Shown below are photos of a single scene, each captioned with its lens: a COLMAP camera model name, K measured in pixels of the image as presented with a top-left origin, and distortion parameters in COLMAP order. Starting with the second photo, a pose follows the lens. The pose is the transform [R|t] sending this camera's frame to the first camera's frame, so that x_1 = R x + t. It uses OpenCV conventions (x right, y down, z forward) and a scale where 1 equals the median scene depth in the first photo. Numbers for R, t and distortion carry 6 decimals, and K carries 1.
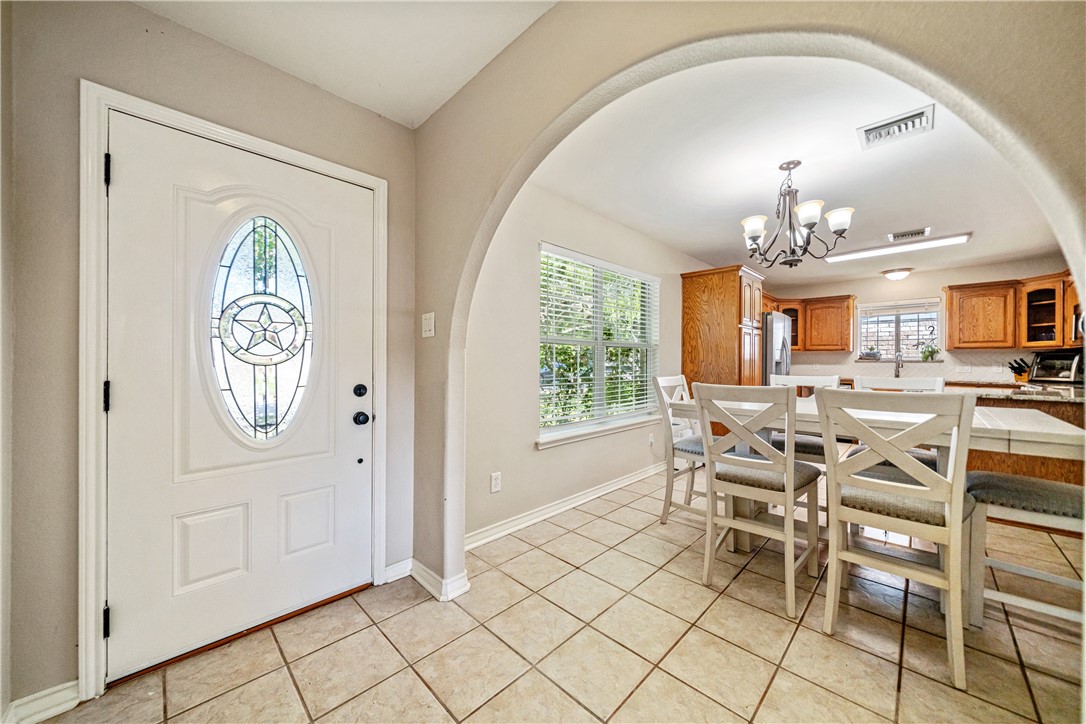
lens RADIAL K [[402.2, 0, 568.9], [0, 402.2, 364.0], [0, 0, 1]] dist [0.011776, -0.000656]
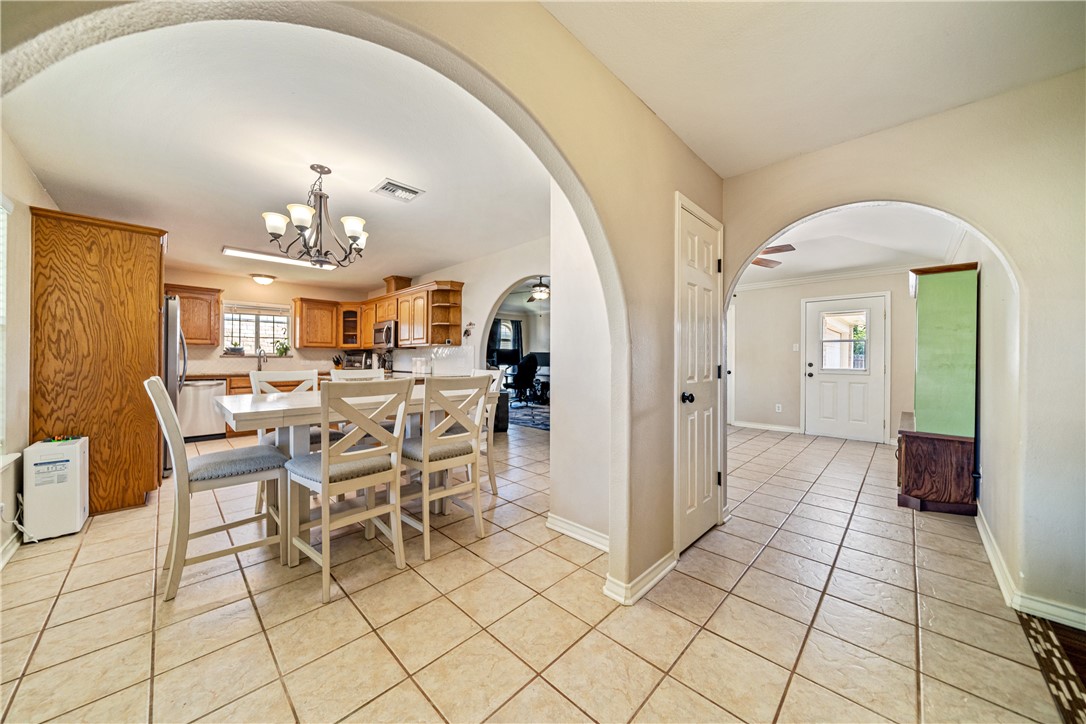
lens RADIAL K [[373.0, 0, 536.7], [0, 373.0, 359.0], [0, 0, 1]] dist [-0.005440, 0.001057]
pose [[0.033572, -0.003419, 0.999430, -0.240192], [0.002920, 0.999990, 0.003323, -0.001261], [-0.999432, 0.002807, 0.033582, 0.249485]]
